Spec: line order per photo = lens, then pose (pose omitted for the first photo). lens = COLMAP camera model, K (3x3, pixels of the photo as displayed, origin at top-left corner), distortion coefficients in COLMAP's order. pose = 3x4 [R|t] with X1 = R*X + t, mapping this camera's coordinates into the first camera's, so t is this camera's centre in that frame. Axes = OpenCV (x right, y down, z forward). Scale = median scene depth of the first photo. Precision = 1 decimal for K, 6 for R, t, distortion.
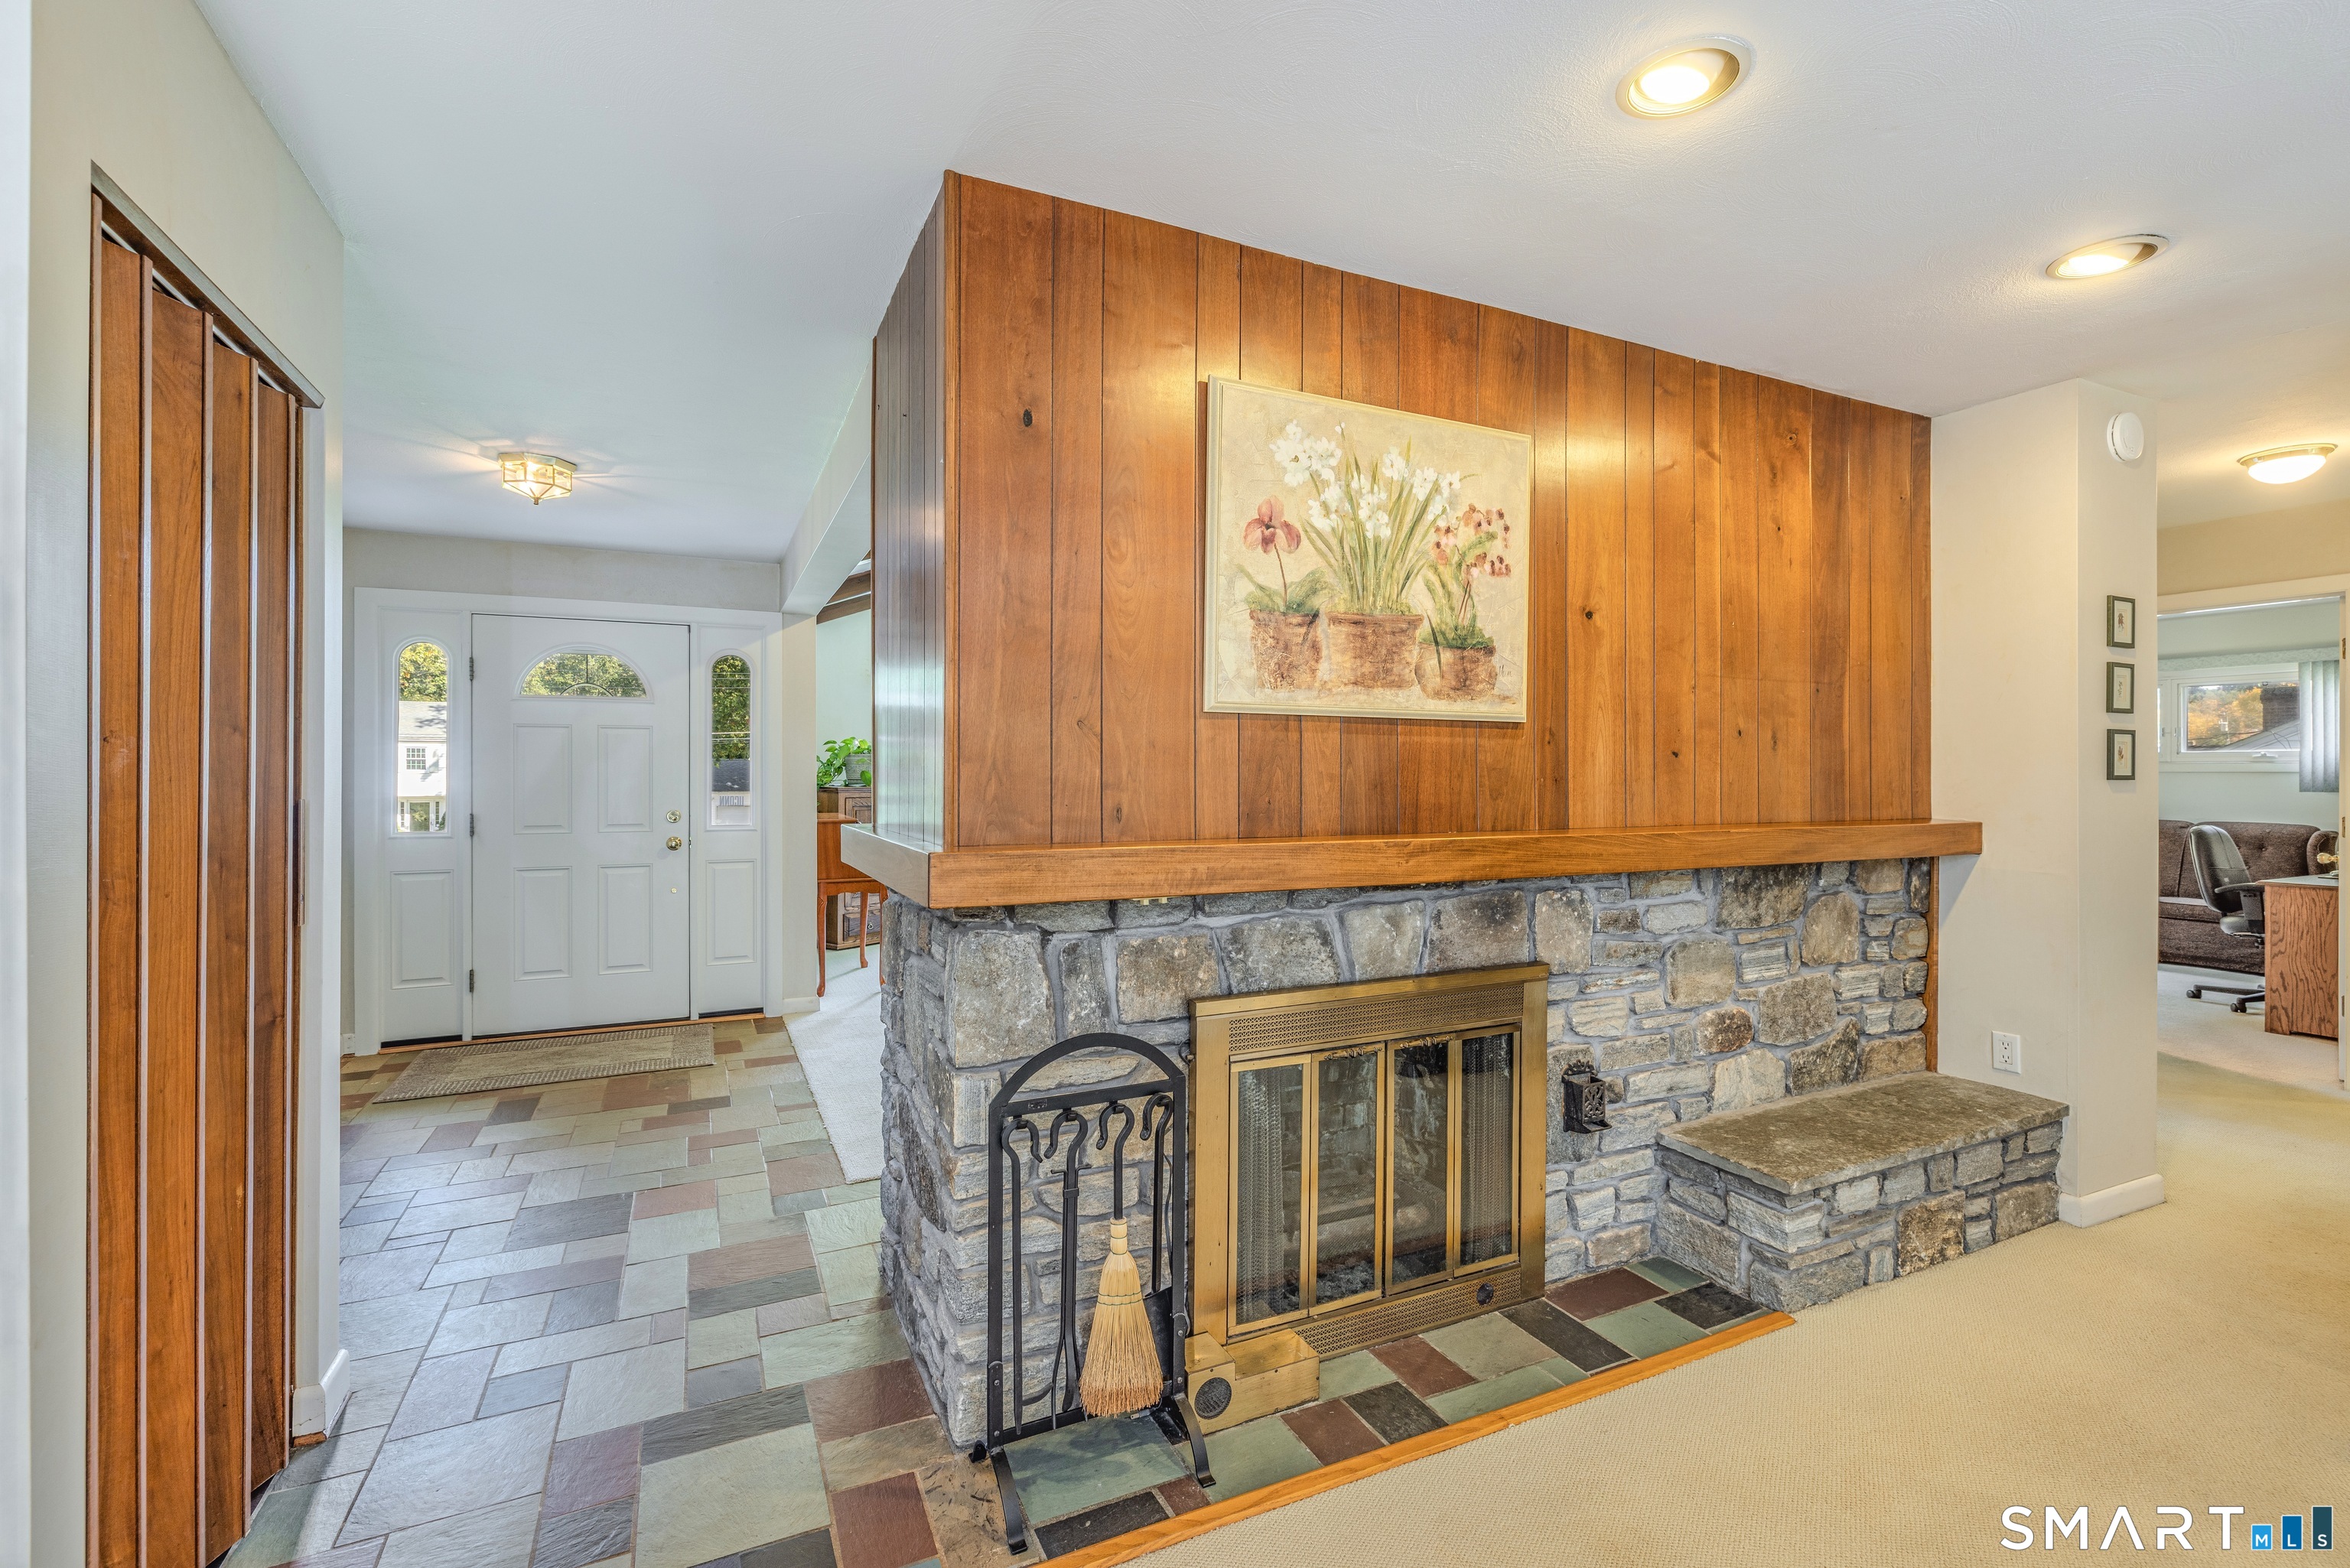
lens RADIAL K [[1020.5, 0, 1177.8], [0, 1020.5, 763.5], [0, 0, 1]] dist [-0.000997, -0.000294]
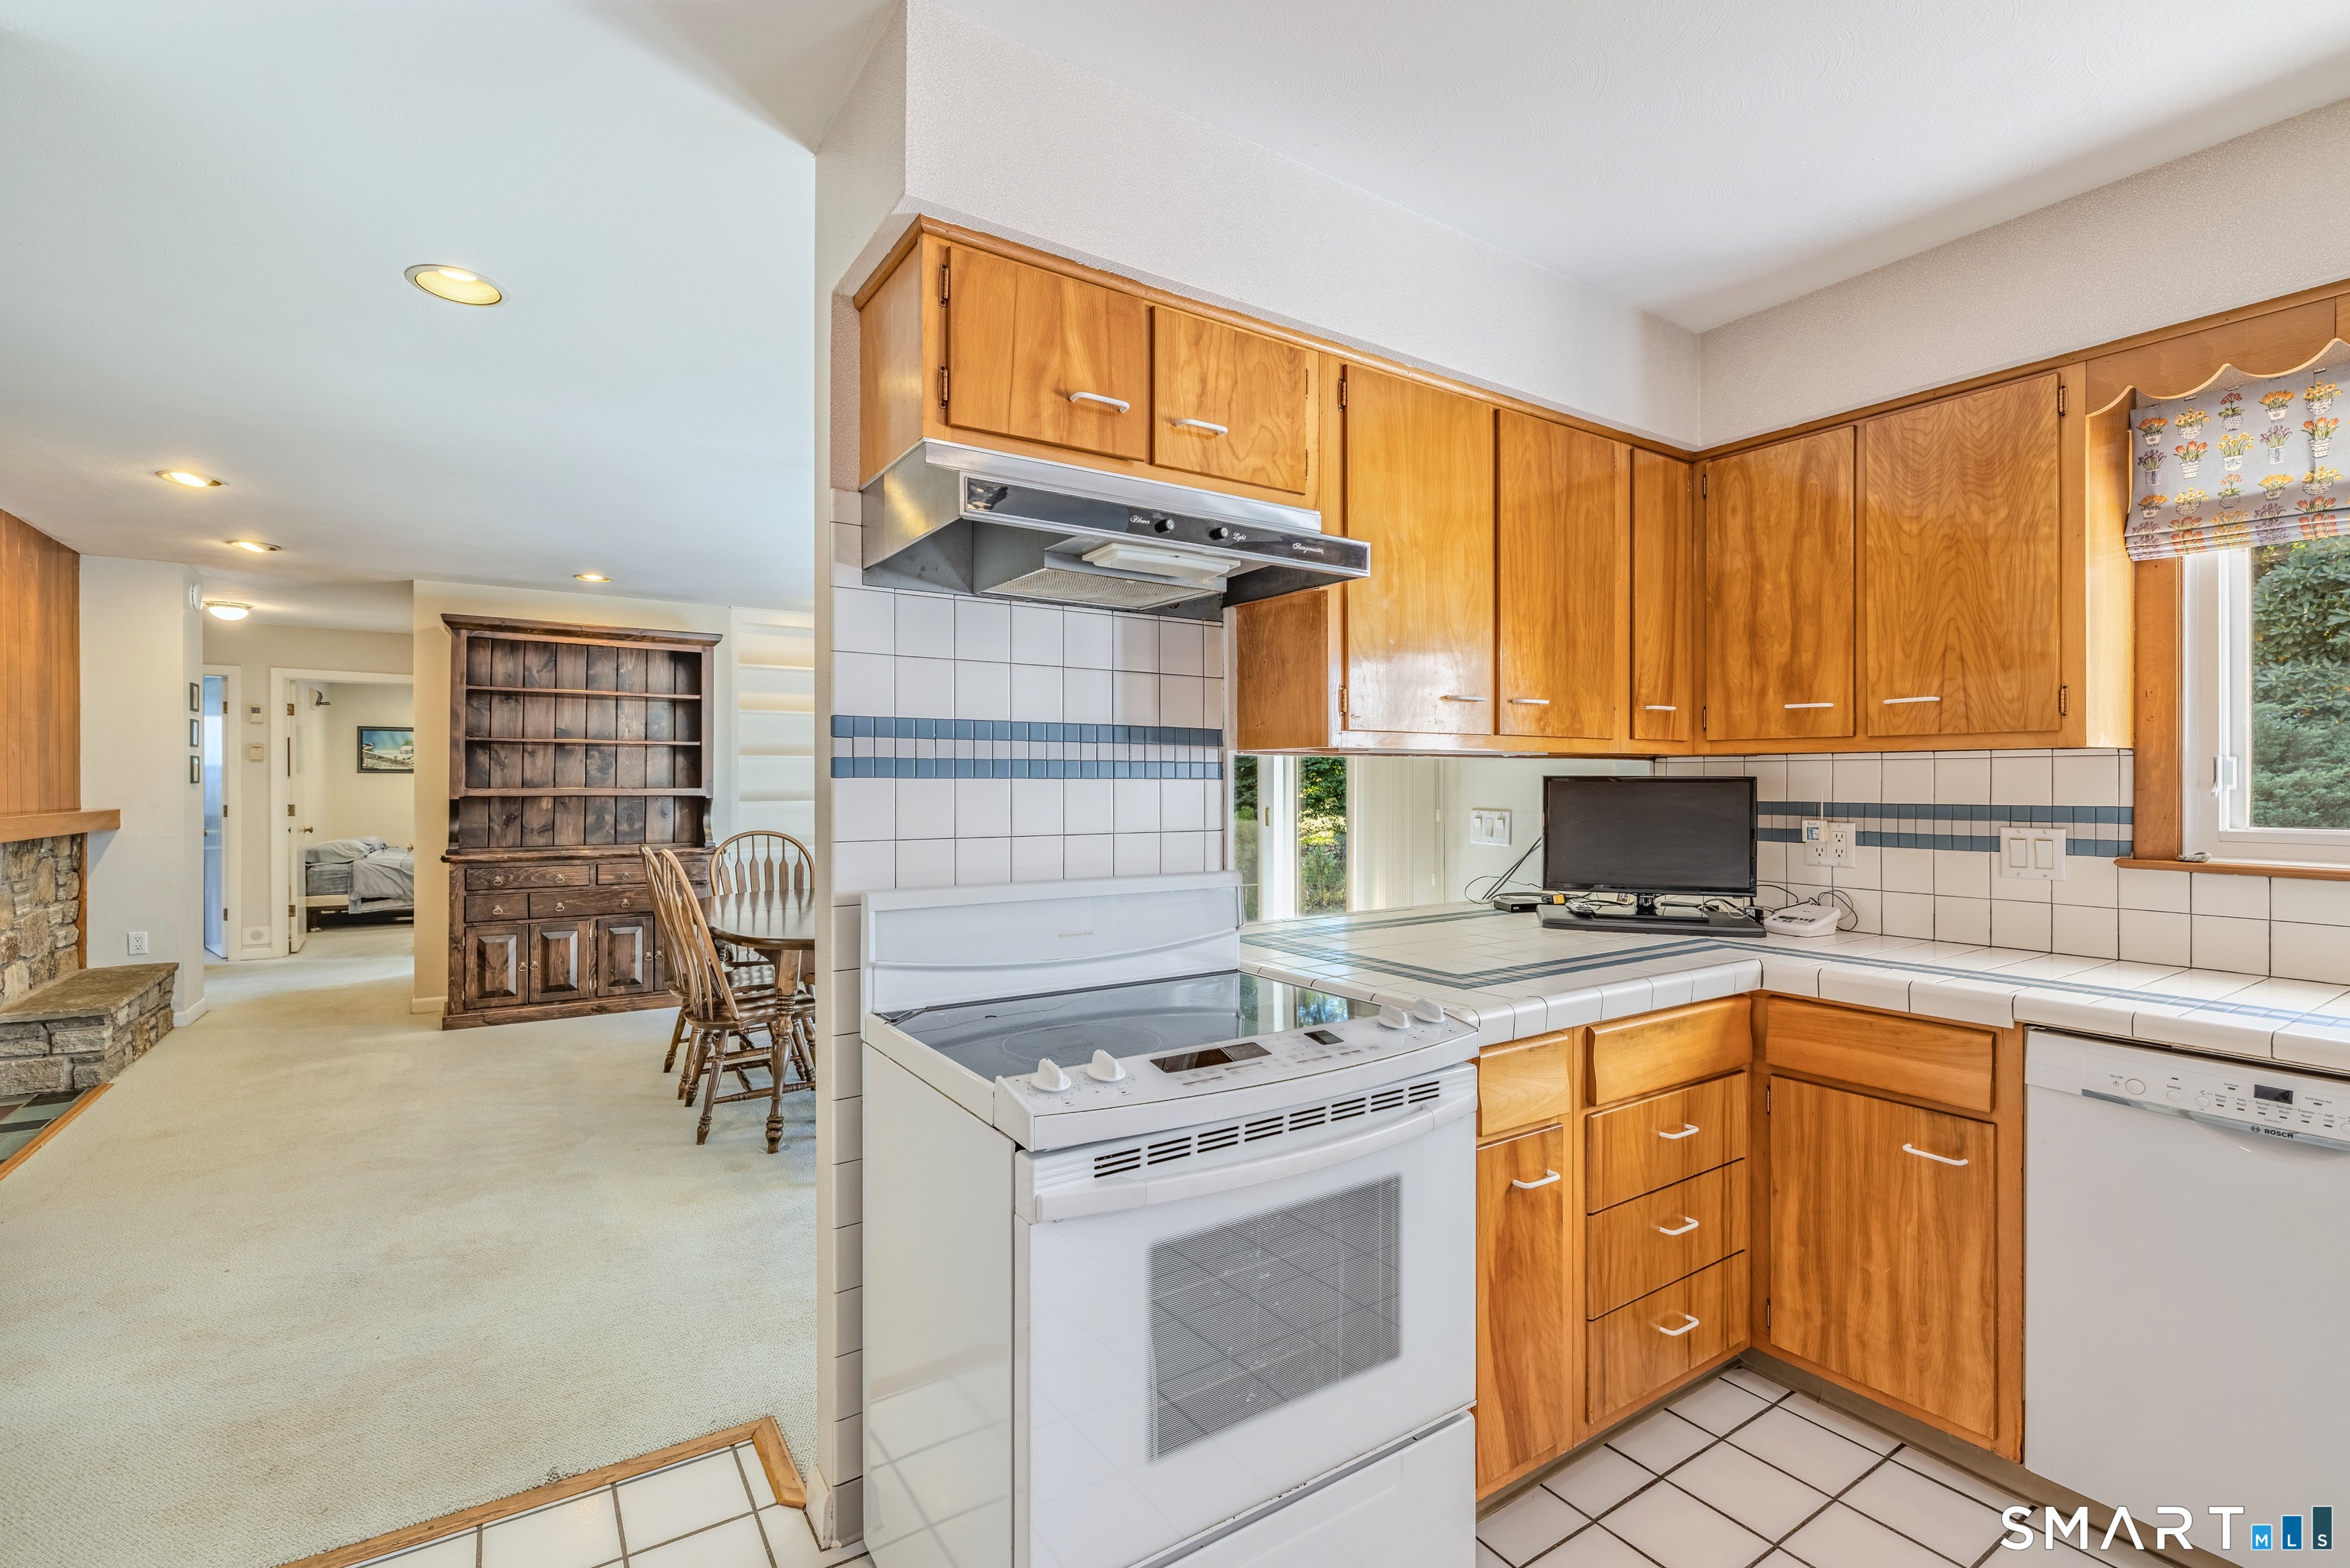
lens RADIAL K [[1020.6, 0, 1175.0], [0, 1020.6, 784.0], [0, 0, 1]] dist [-0.001422, -0.000197]
pose [[-0.155858, -0.003698, 0.987773, -1.136457], [-0.006299, 0.999976, 0.002750, 0.000605], [-0.987759, -0.005794, -0.155878, -0.443509]]
